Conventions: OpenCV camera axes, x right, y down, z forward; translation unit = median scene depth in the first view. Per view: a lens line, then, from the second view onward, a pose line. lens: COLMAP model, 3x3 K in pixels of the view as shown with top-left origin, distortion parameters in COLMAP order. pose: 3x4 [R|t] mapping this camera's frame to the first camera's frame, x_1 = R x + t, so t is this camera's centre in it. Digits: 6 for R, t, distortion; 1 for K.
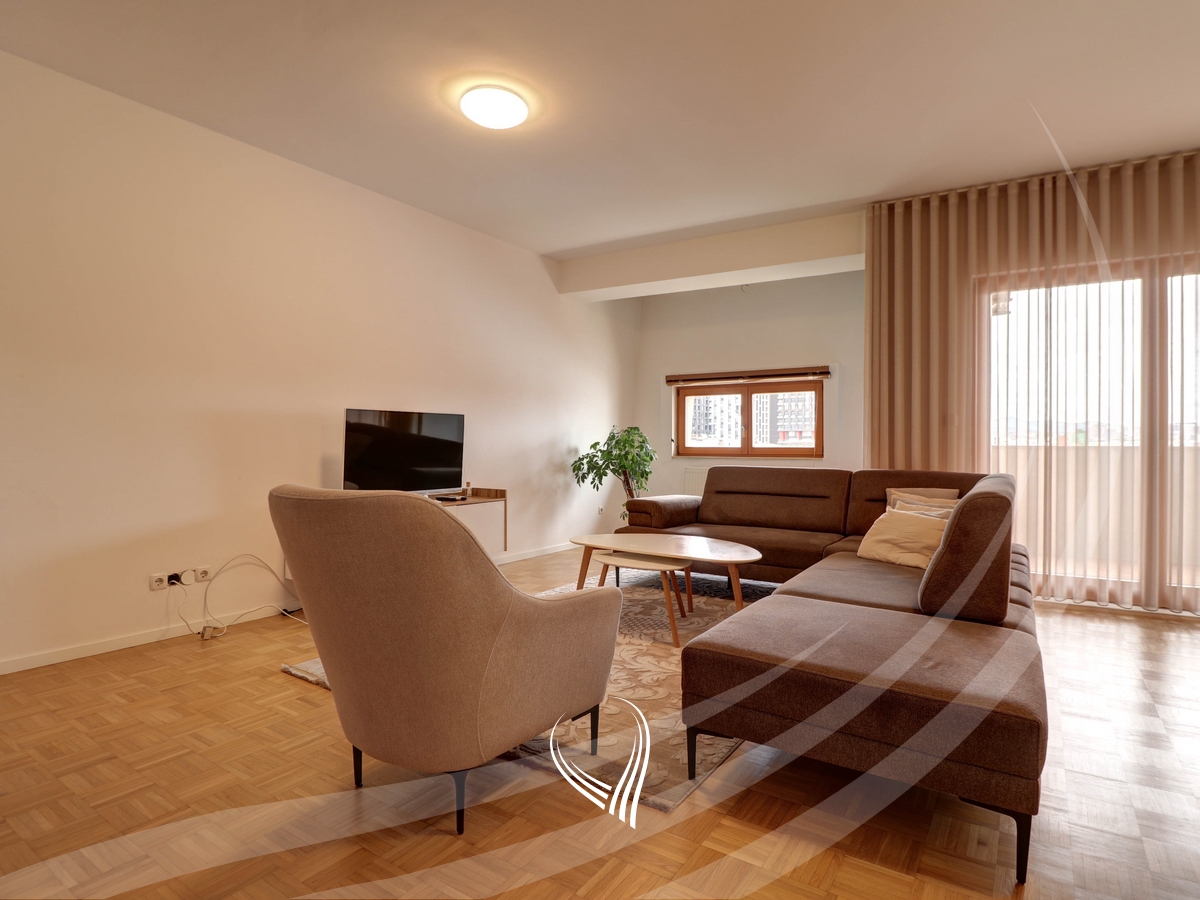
lens RADIAL K [[640.0, 0, 600.0], [0, 640.0, 450.0], [0, 0, 1]] dist [-0.000649, -0.000258]
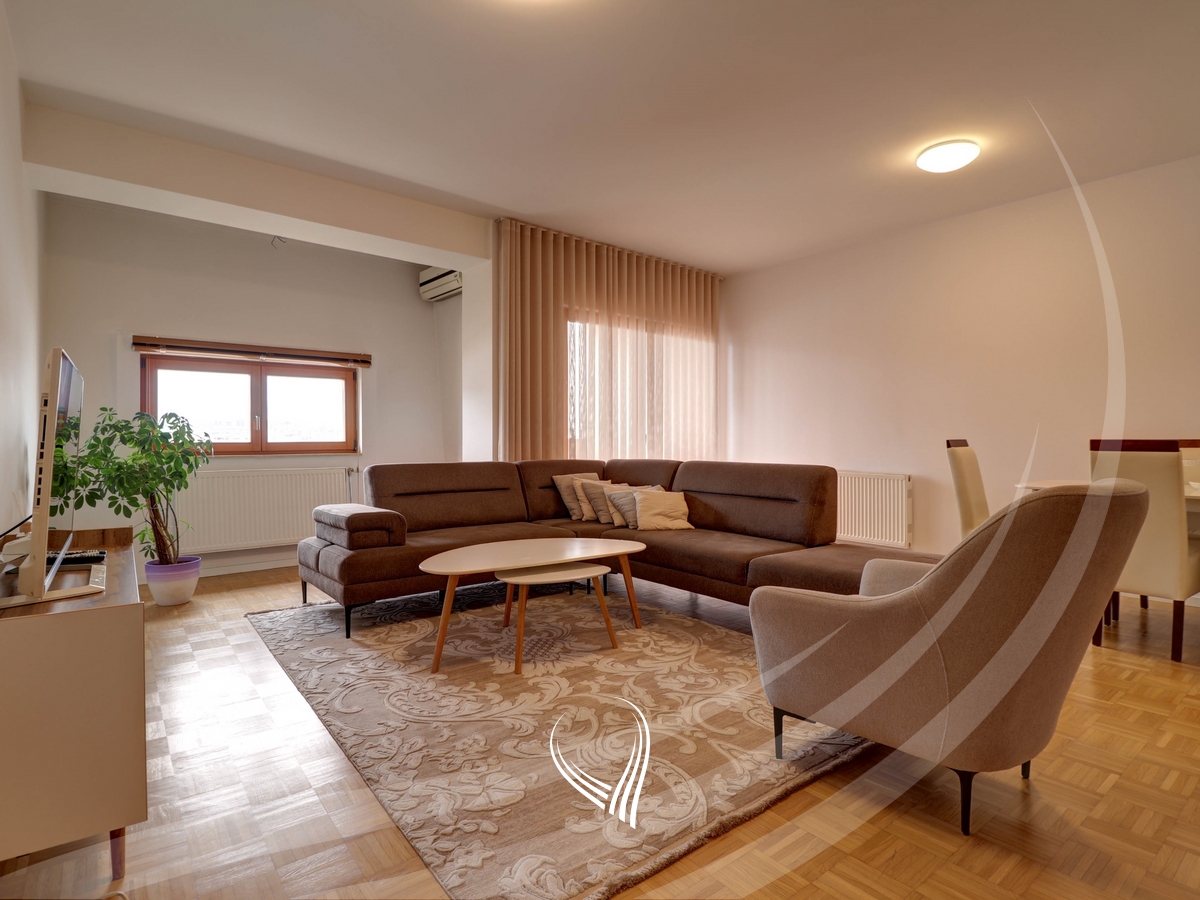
lens RADIAL K [[640.0, 0, 600.0], [0, 640.0, 450.0], [0, 0, 1]] dist [-0.000649, -0.000258]
pose [[0.299800, -0.019713, 0.953798, -0.439148], [0.010343, 0.999795, 0.017413, -0.004739], [-0.953946, 0.004645, 0.299943, 0.398327]]
